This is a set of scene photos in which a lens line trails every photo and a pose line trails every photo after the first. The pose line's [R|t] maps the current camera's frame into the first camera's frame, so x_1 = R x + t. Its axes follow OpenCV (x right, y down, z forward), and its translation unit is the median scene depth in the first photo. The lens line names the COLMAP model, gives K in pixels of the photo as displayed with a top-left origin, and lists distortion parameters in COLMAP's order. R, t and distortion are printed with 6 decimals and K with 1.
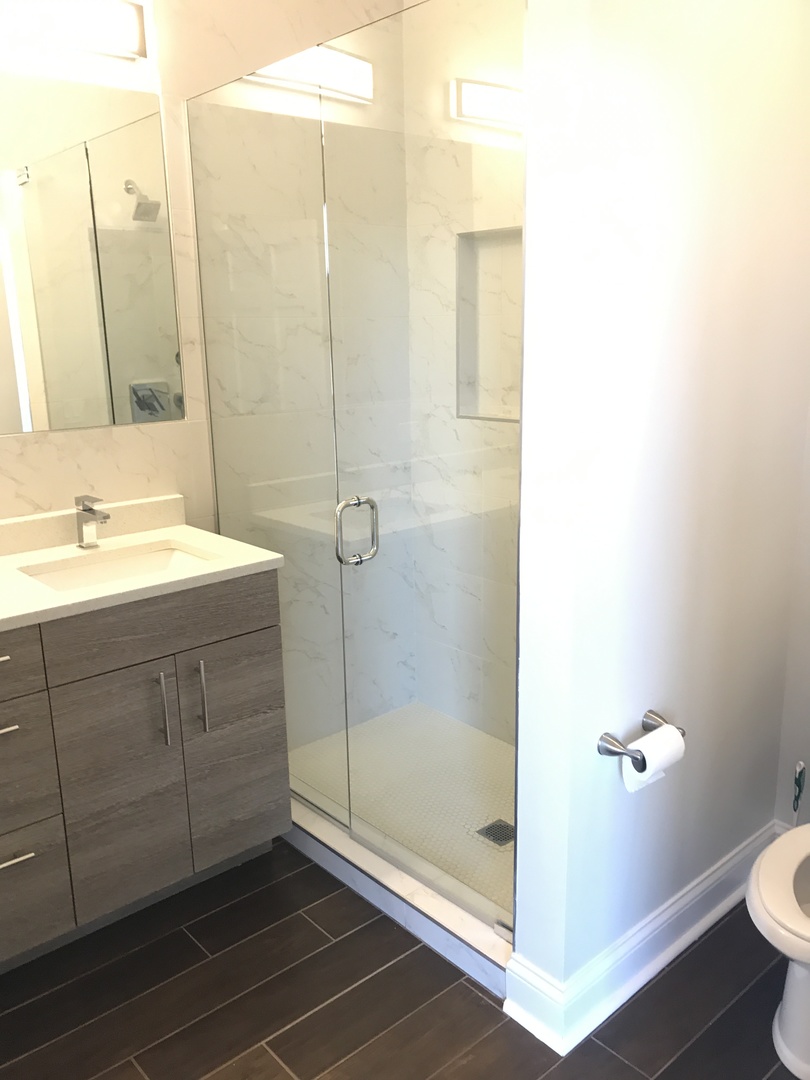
lens RADIAL K [[888.0, 0, 401.6], [0, 888.0, 542.5], [0, 0, 1]] dist [0.017245, -0.023544]
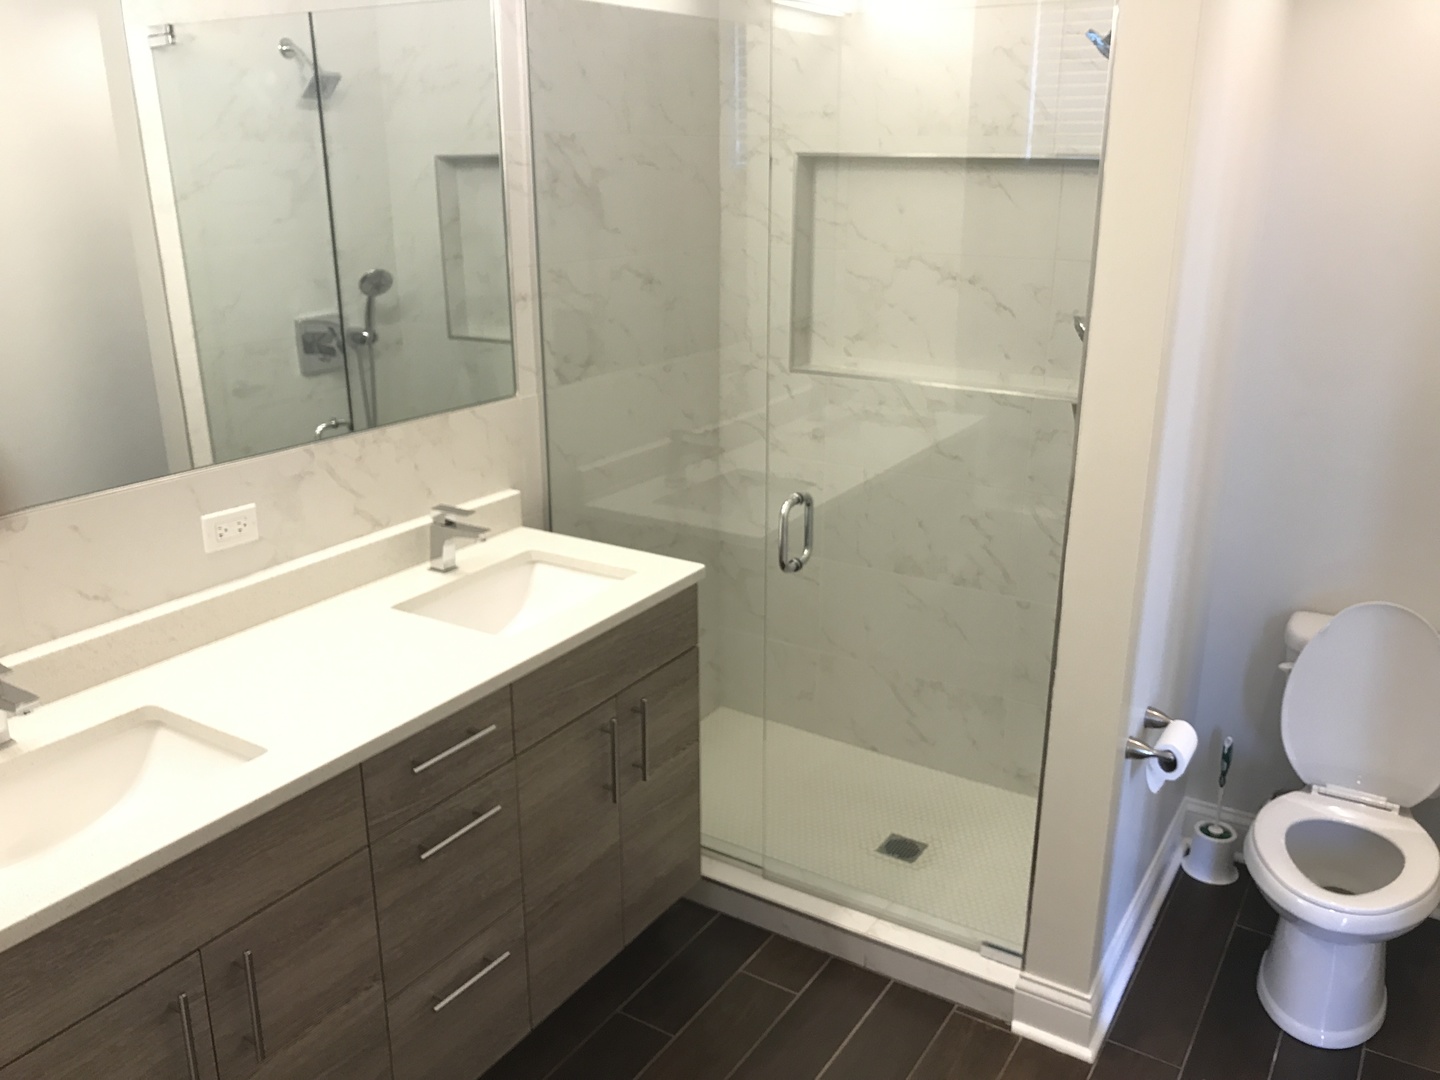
lens RADIAL K [[1184.0, 0, 730.3], [0, 1184.0, 538.7], [0, 0, 1]] dist [0.017245, -0.023544]
pose [[0.959006, -0.066096, 0.275568, -0.399583], [0.047071, 0.996065, 0.075097, -0.089868], [-0.279448, -0.059047, 0.958344, -0.082784]]
